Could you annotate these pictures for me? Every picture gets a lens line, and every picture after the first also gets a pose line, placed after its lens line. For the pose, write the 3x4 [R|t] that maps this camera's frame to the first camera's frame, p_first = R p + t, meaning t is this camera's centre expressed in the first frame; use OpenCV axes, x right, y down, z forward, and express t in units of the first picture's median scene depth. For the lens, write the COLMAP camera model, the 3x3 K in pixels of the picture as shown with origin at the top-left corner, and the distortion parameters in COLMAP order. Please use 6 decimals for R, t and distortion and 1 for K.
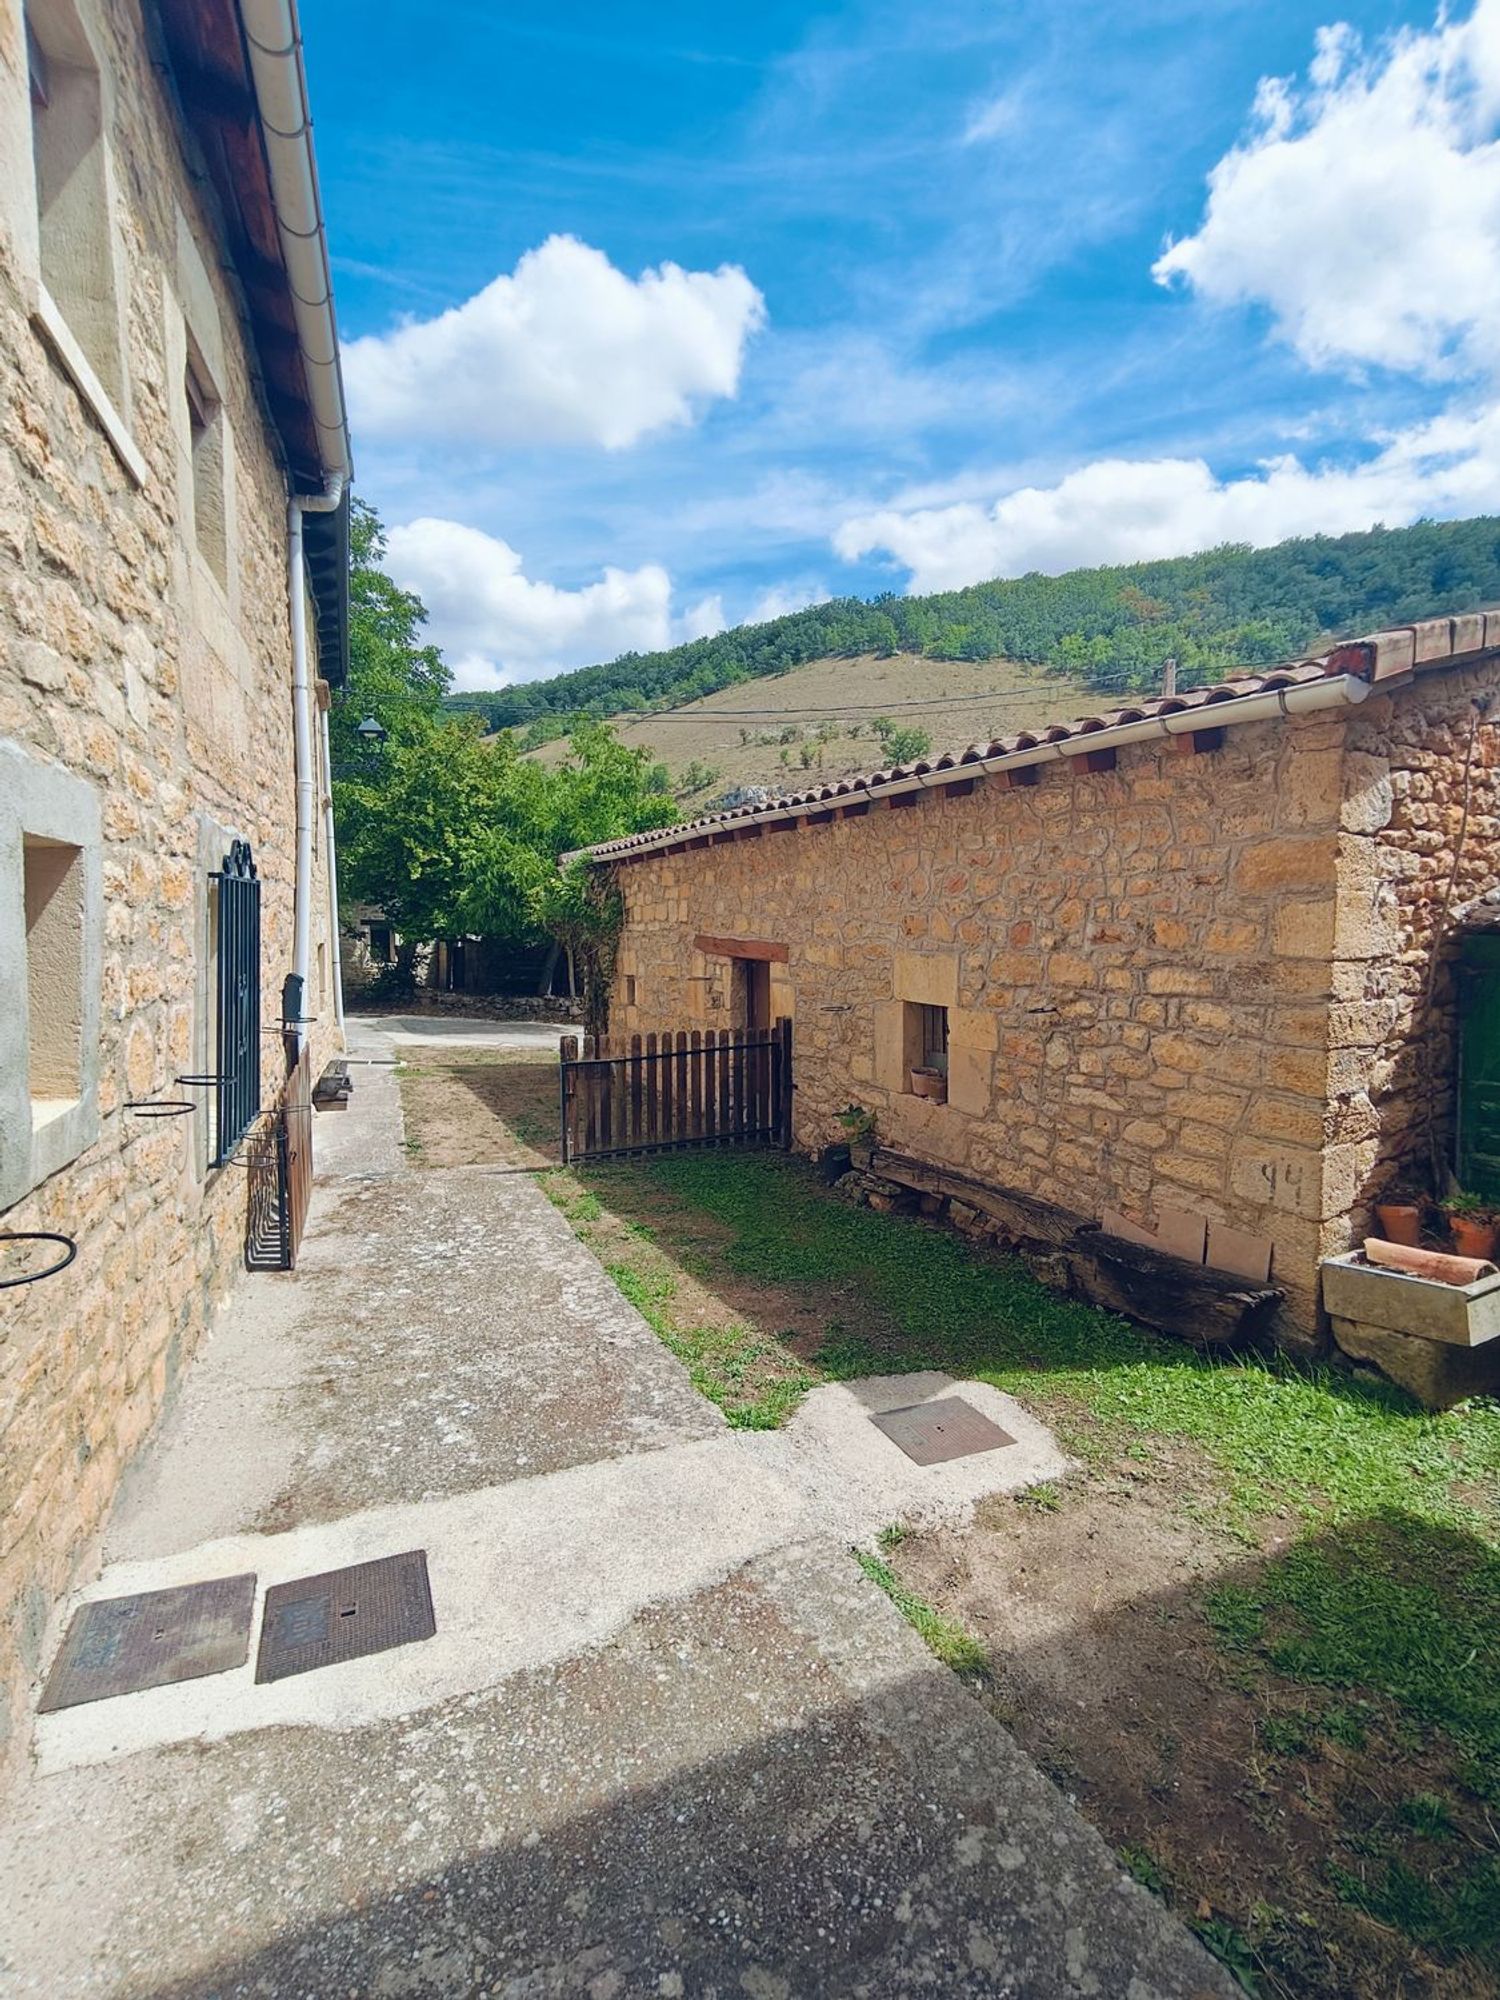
lens RADIAL K [[943.3, 0, 771.8], [0, 943.3, 1000.8], [0, 0, 1]] dist [0.000604, 0.002442]
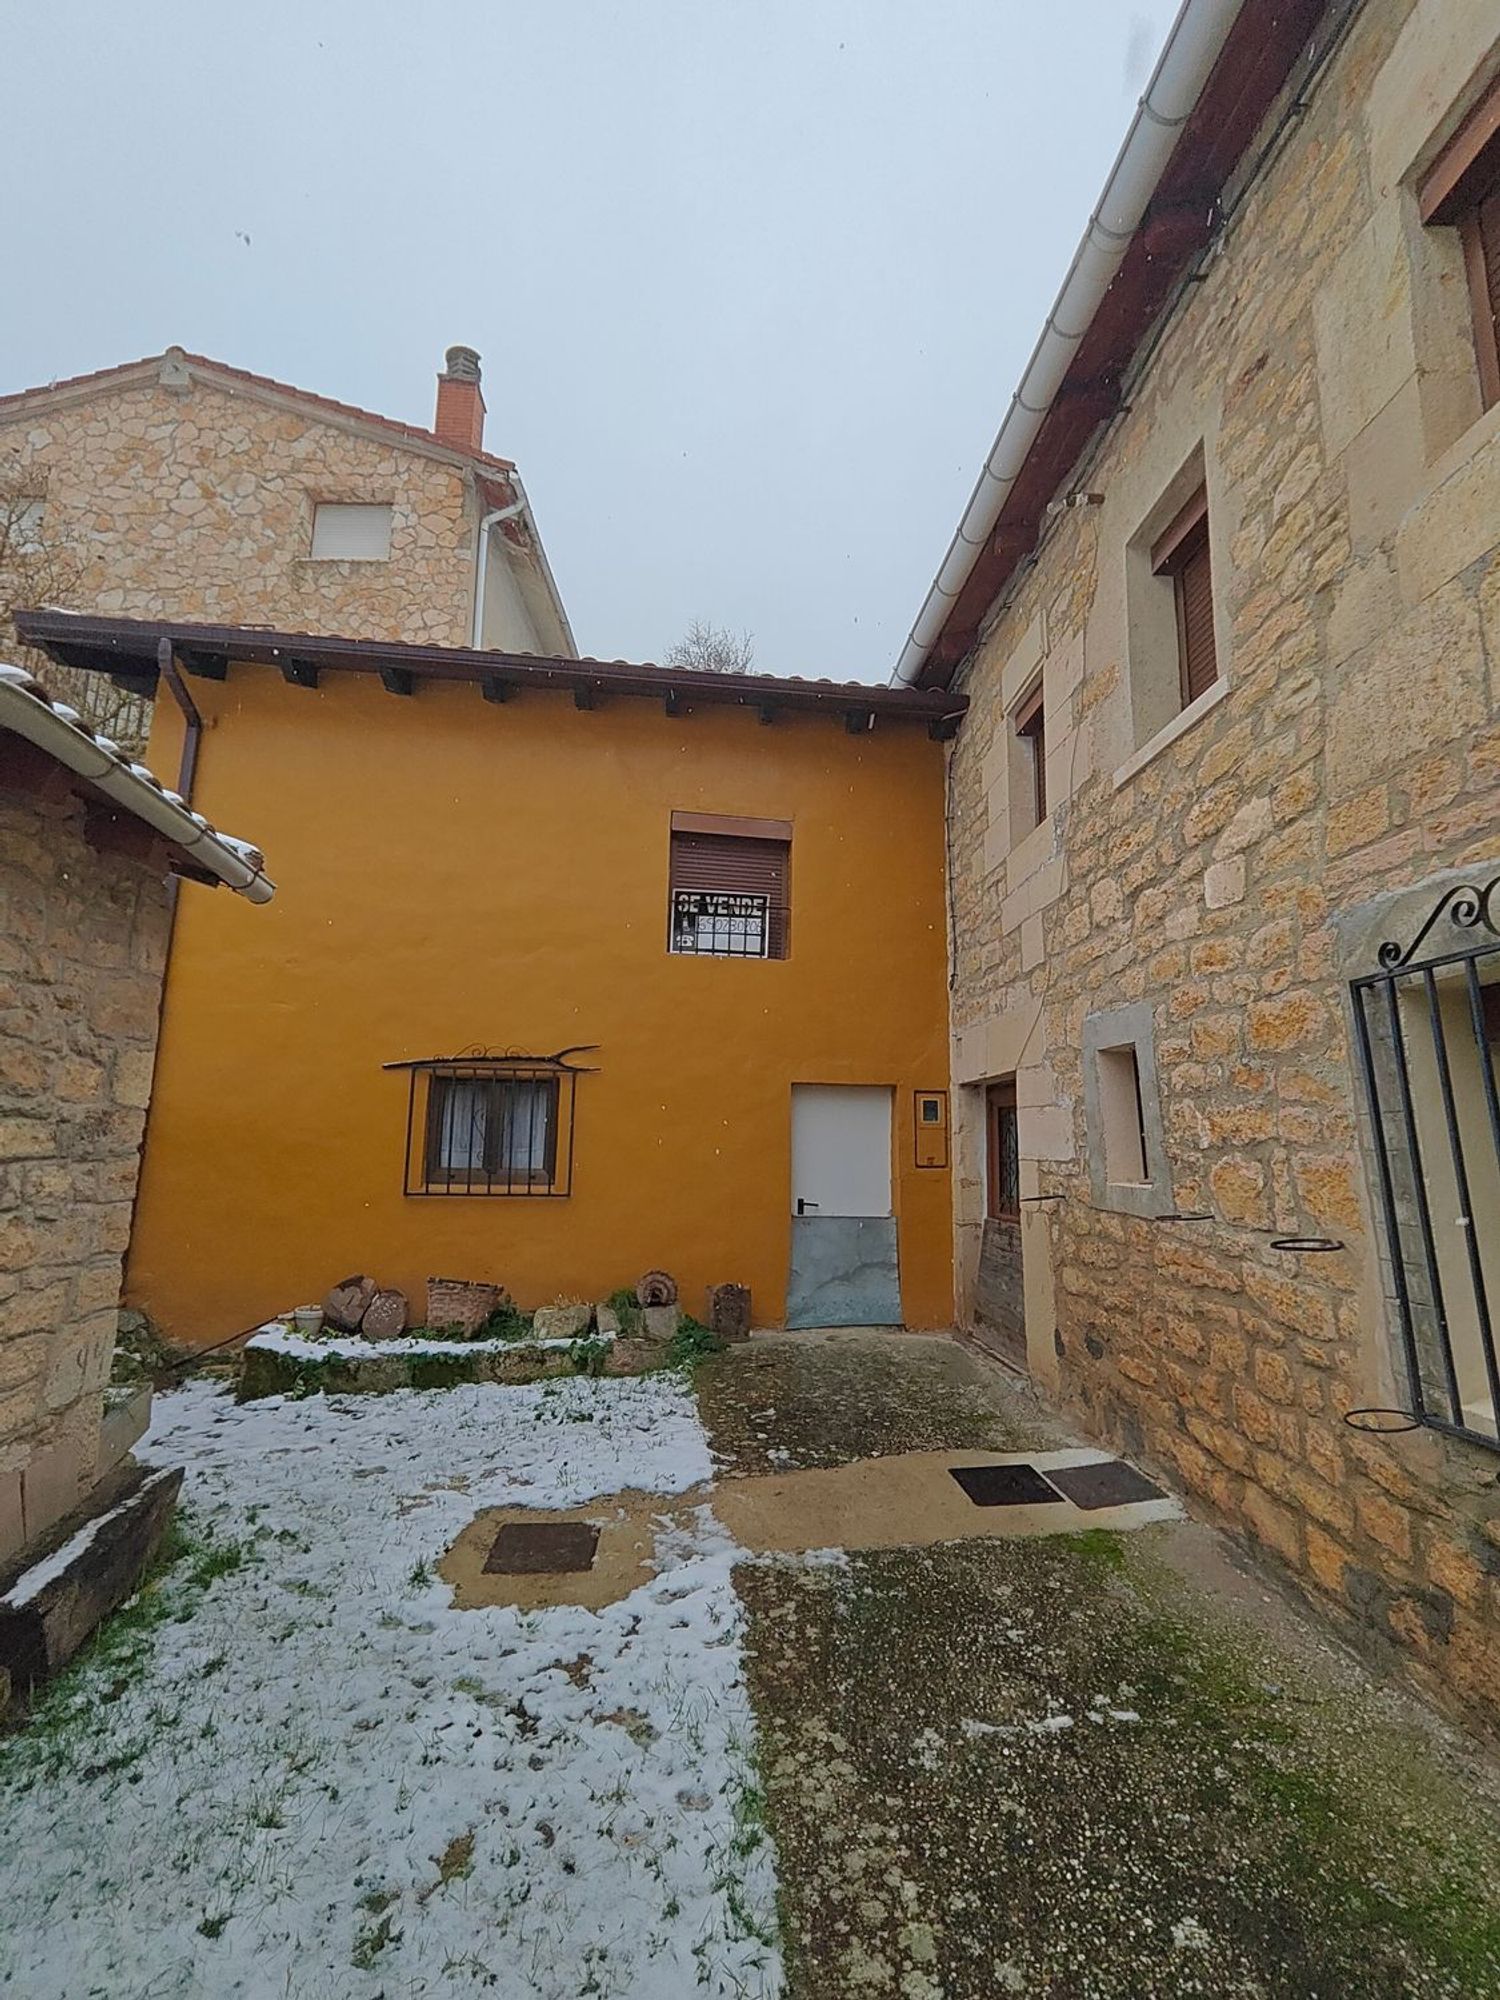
lens RADIAL K [[930.1, 0, 774.2], [0, 930.1, 998.3], [0, 0, 1]] dist [-0.000044, 0.001697]
pose [[-0.958839, 0.037867, 0.281413, -0.305555], [0.015944, 0.996684, -0.079790, -0.061806], [-0.283501, -0.072019, -0.956264, 1.543835]]
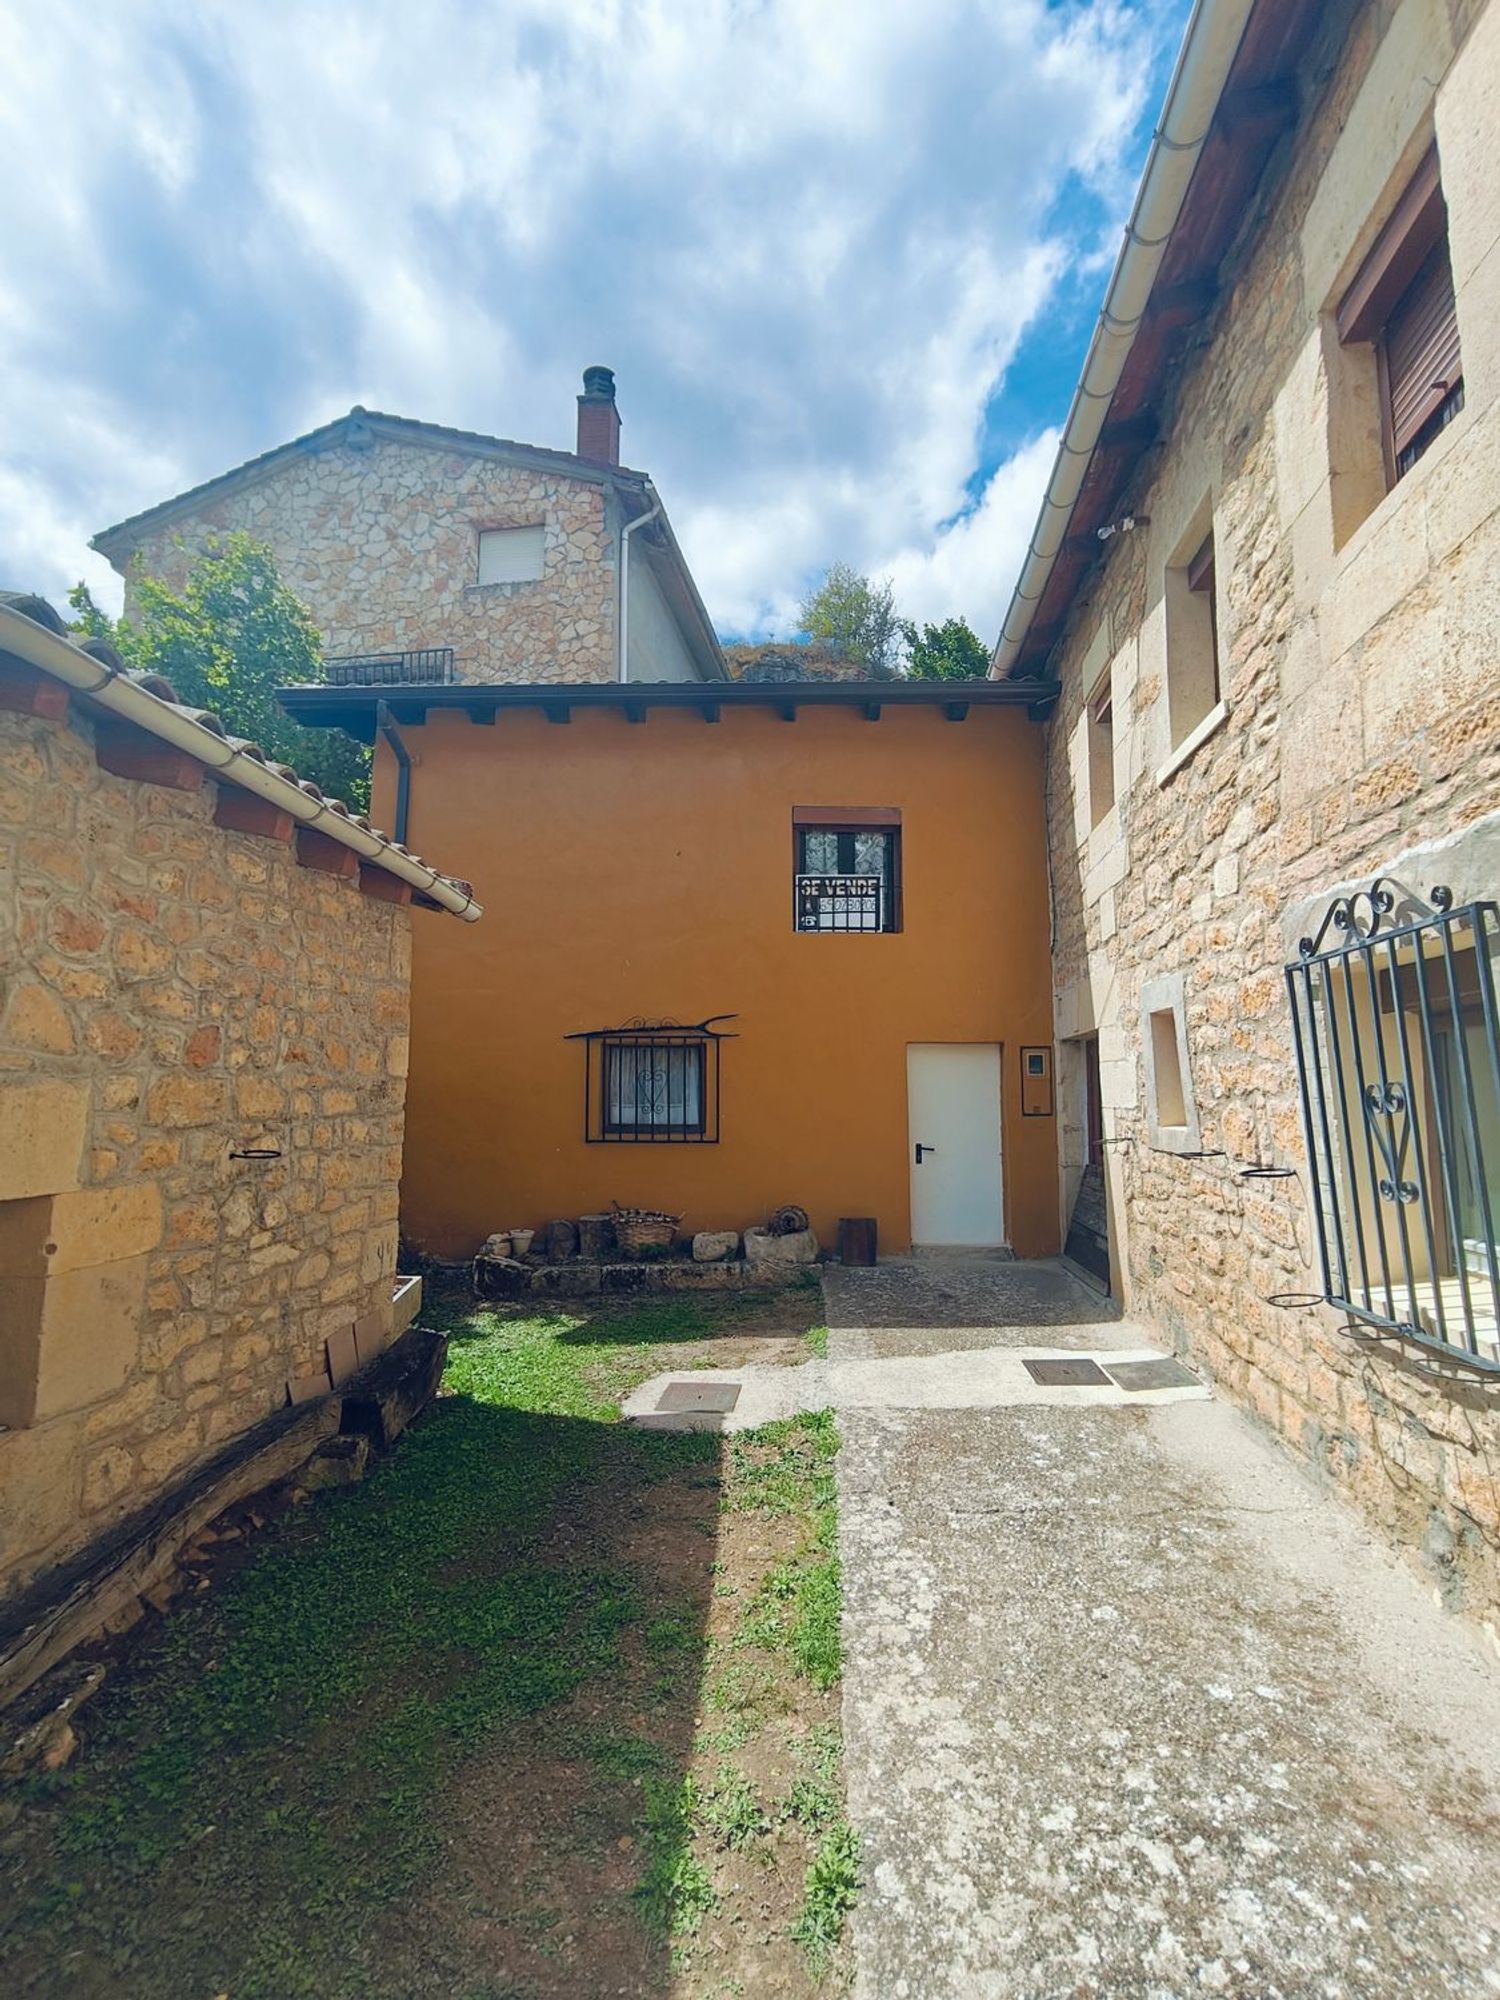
lens RADIAL K [[942.4, 0, 771.0], [0, 942.4, 997.4], [0, 0, 1]] dist [-0.000073, 0.001499]
pose [[-0.893394, 0.052837, 0.446156, -0.462674], [0.042716, 0.998551, -0.032720, -0.082152], [-0.447239, -0.010174, -0.894357, 1.749615]]
